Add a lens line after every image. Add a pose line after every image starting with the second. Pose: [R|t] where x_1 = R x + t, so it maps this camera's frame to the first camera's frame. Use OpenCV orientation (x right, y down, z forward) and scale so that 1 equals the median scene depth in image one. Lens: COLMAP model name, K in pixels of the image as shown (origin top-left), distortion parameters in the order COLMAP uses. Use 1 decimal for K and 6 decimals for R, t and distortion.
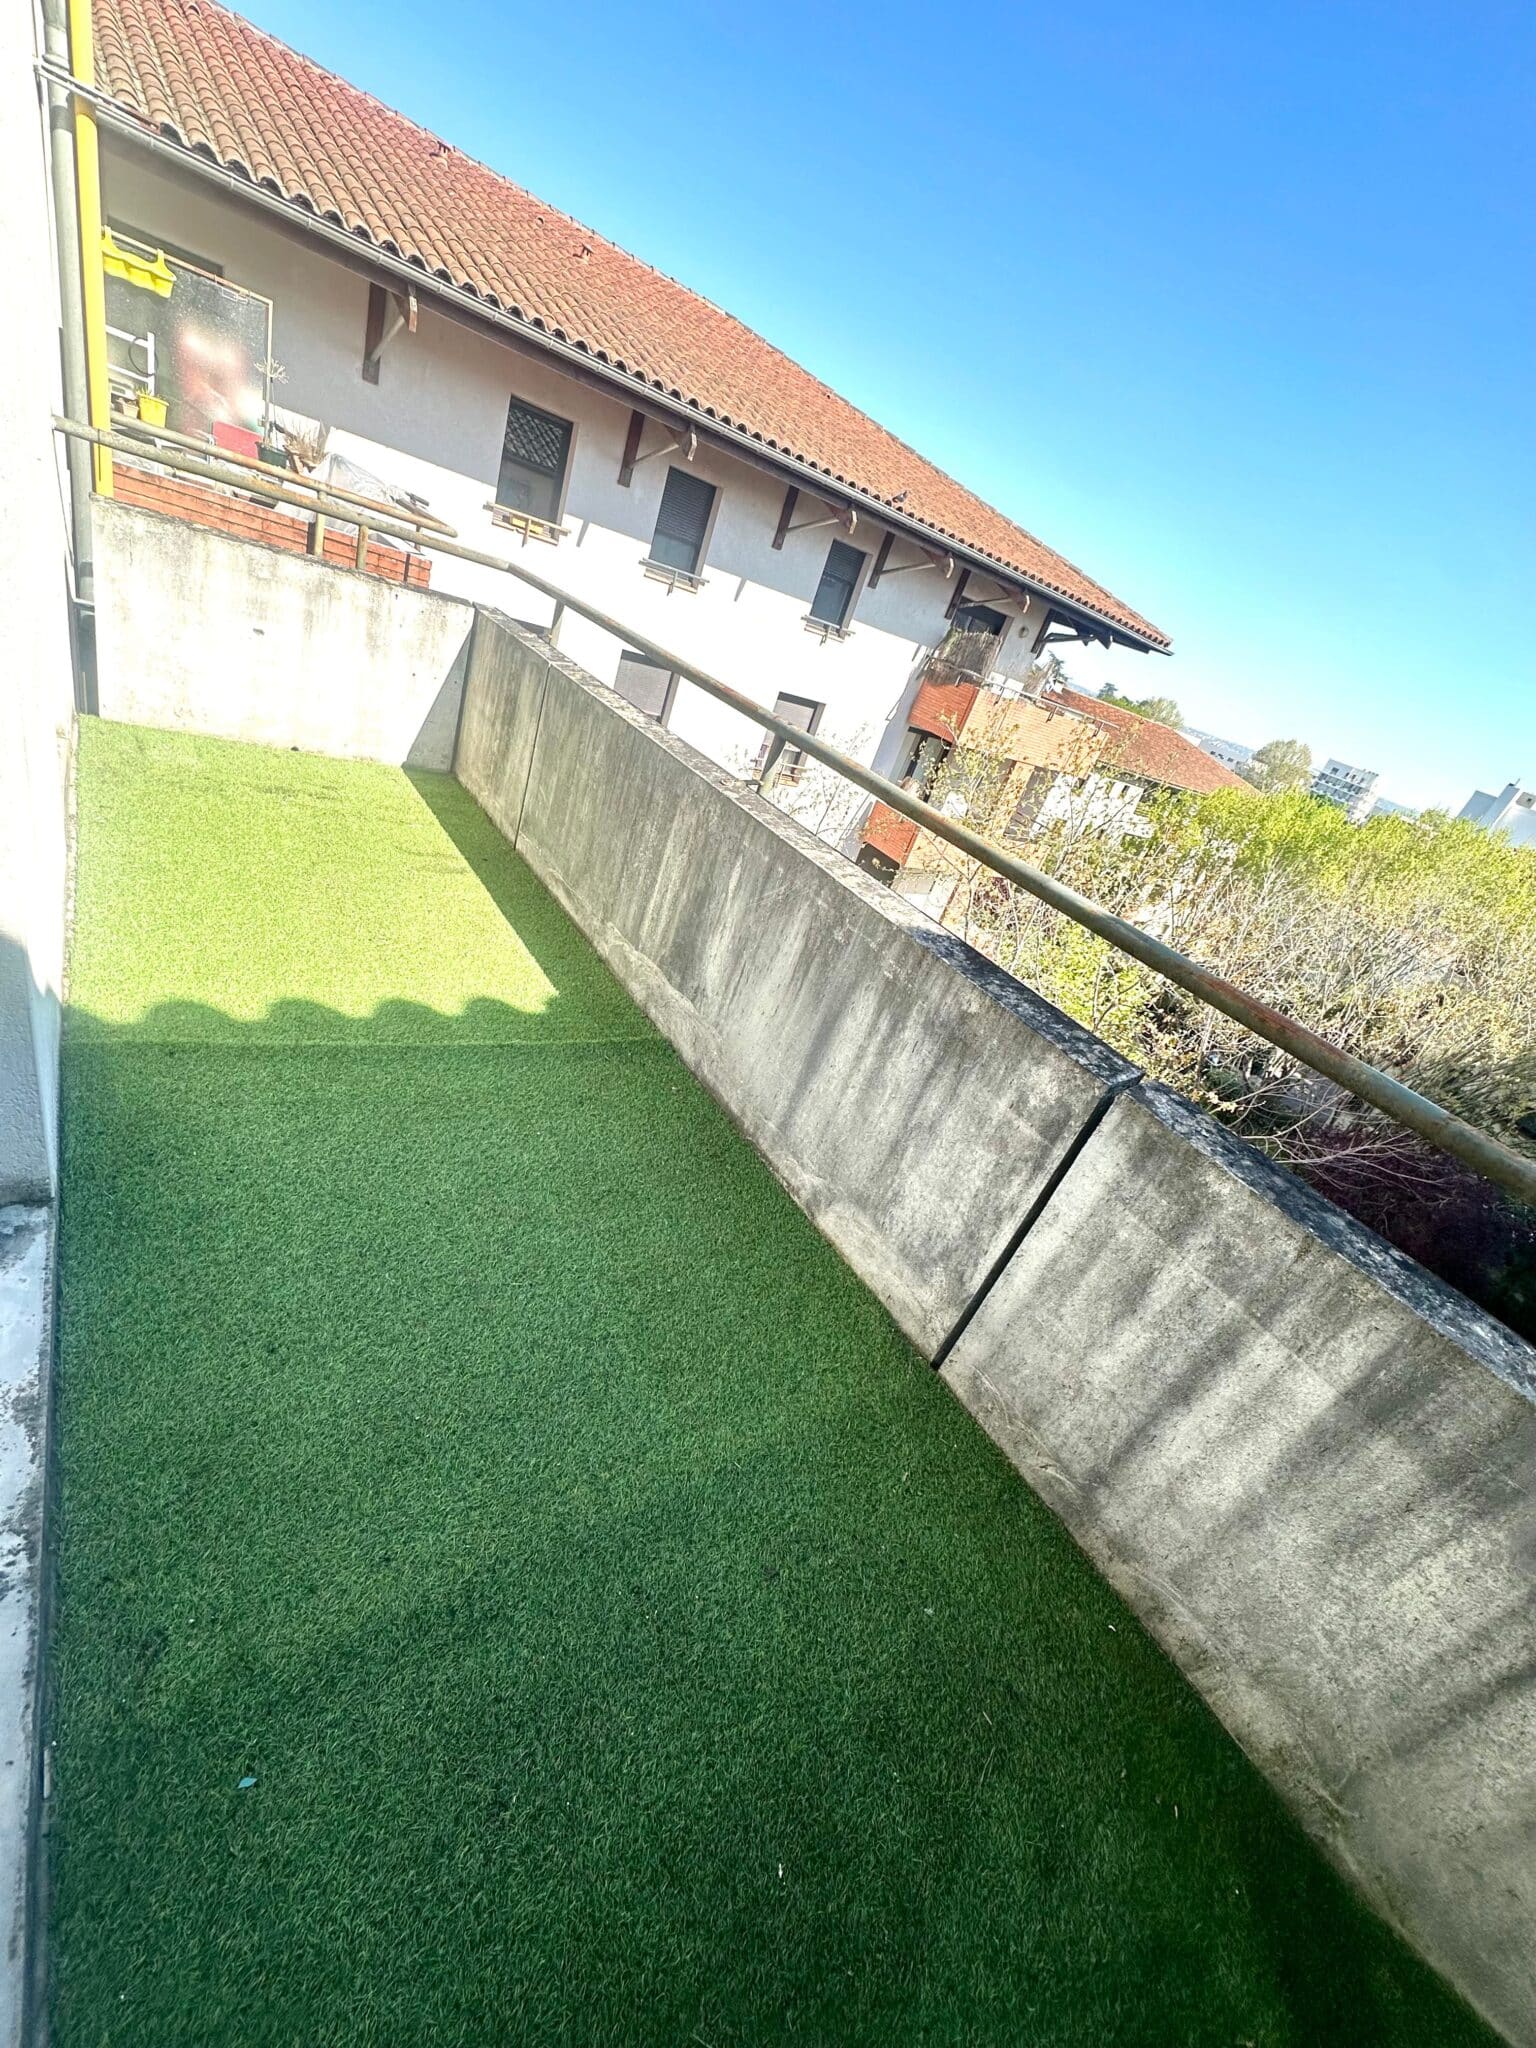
lens RADIAL K [[811.9, 0, 768.0], [0, 811.9, 1024.0], [0, 0, 1]] dist [-0.003624, 0.000559]
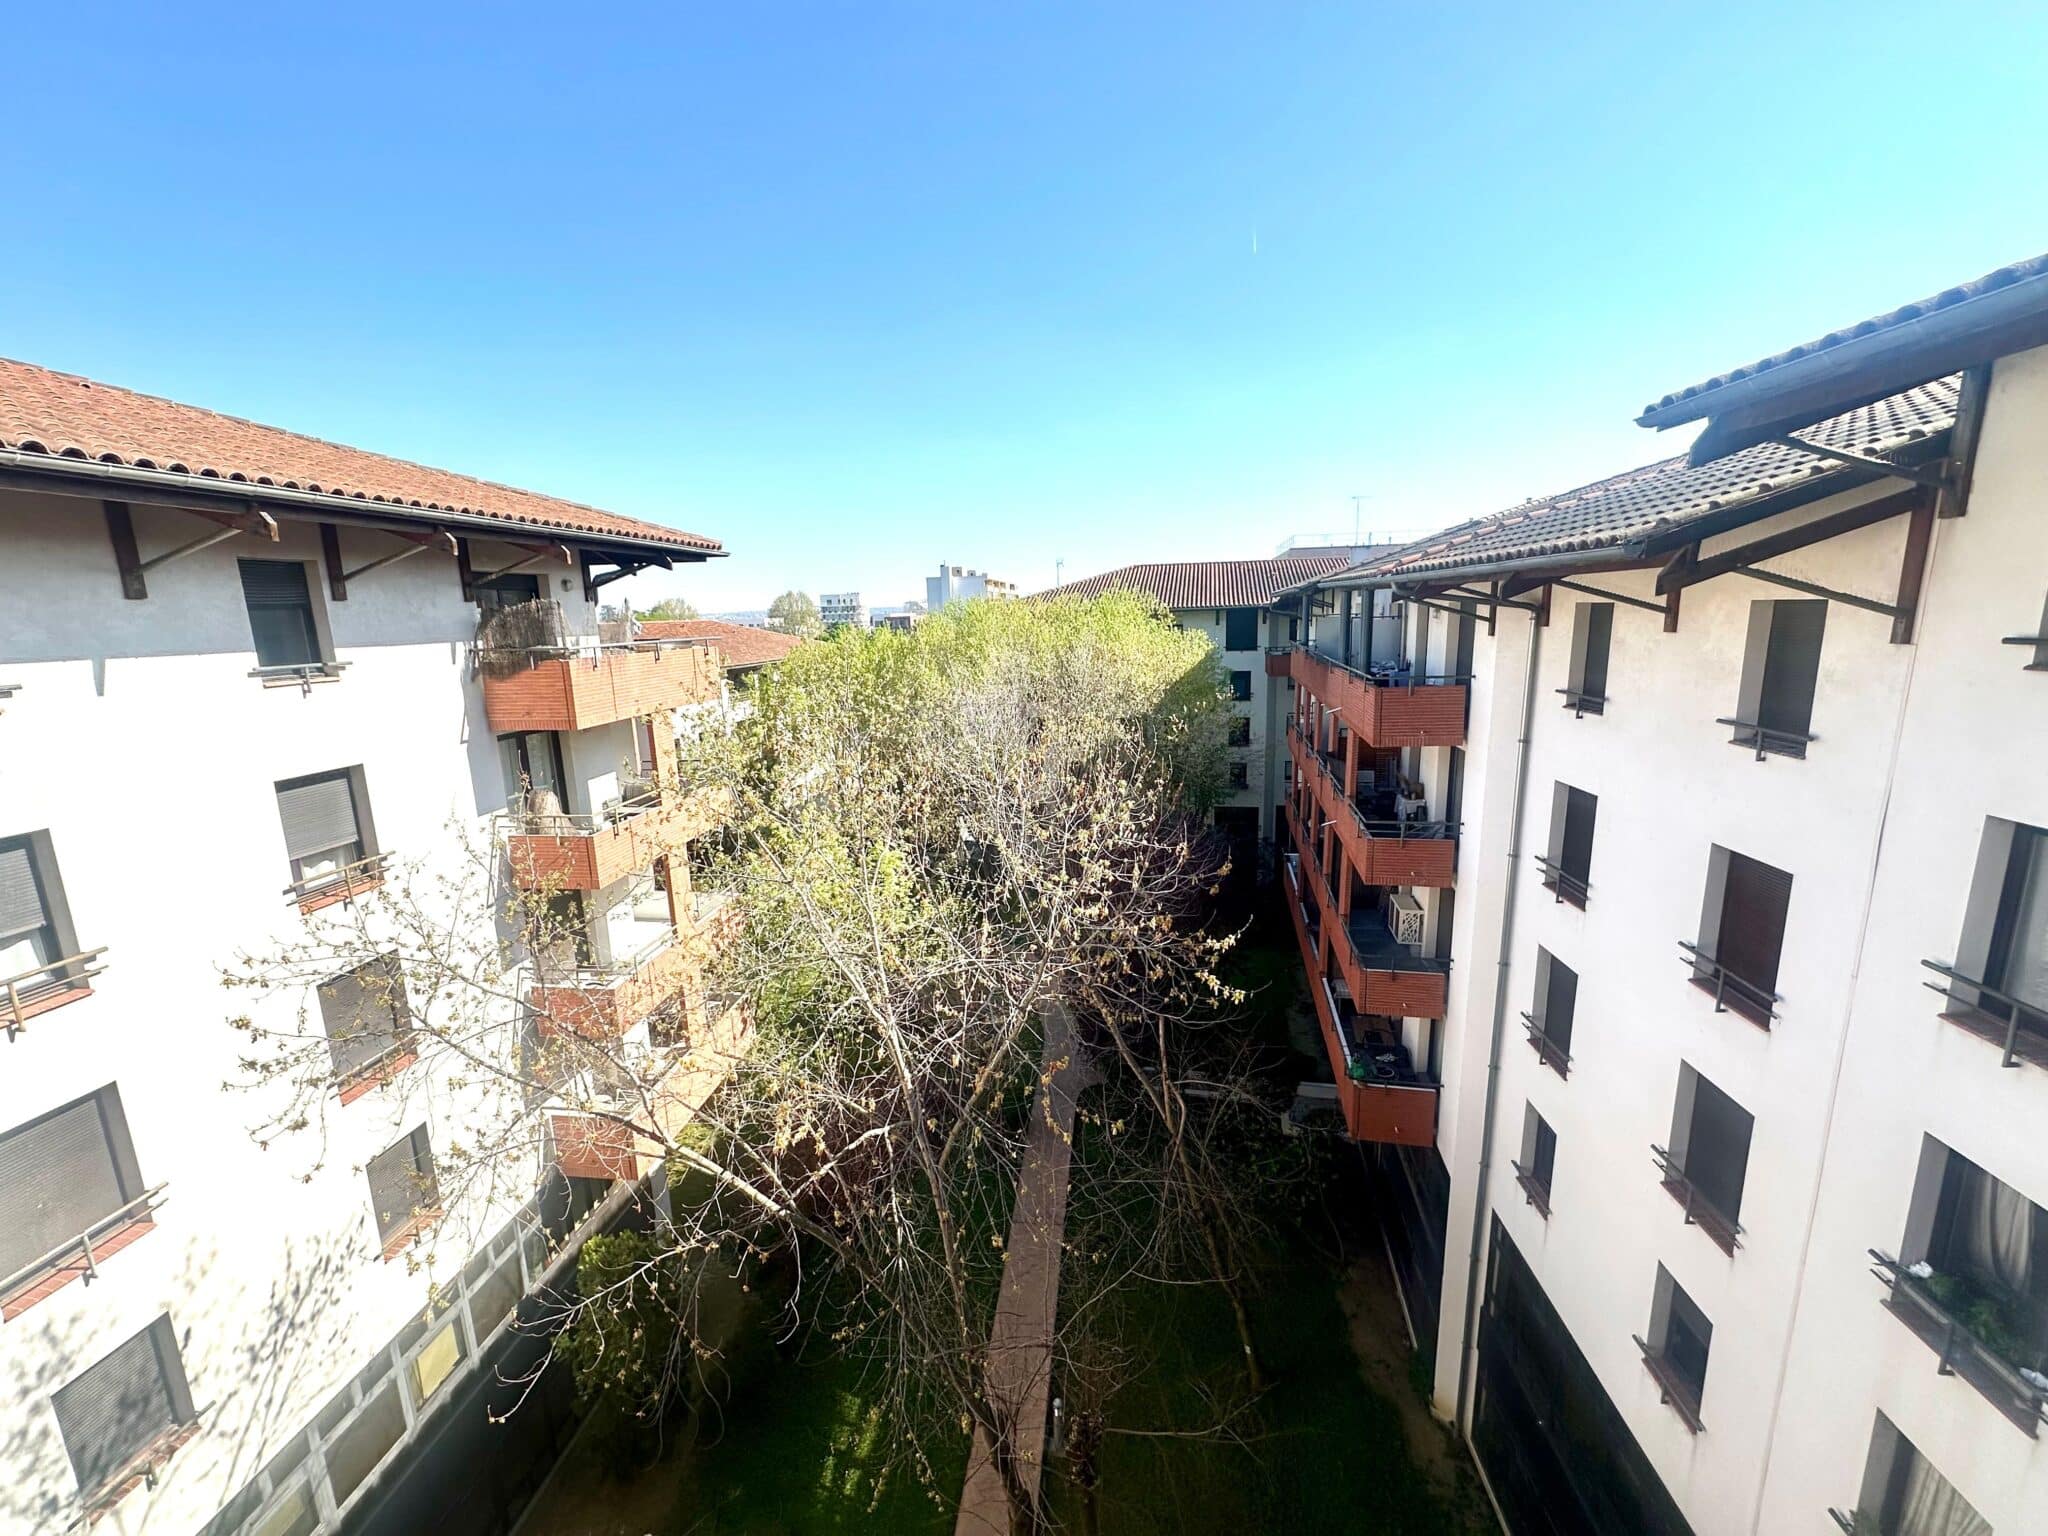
lens RADIAL K [[811.9, 0, 1024.0], [0, 811.9, 768.0], [0, 0, 1]] dist [-0.003624, 0.000559]
pose [[0.613031, -0.465240, 0.638549, -0.024081], [0.571984, 0.818888, 0.047506, -0.103049], [-0.545002, 0.336117, 0.768113, 0.168386]]
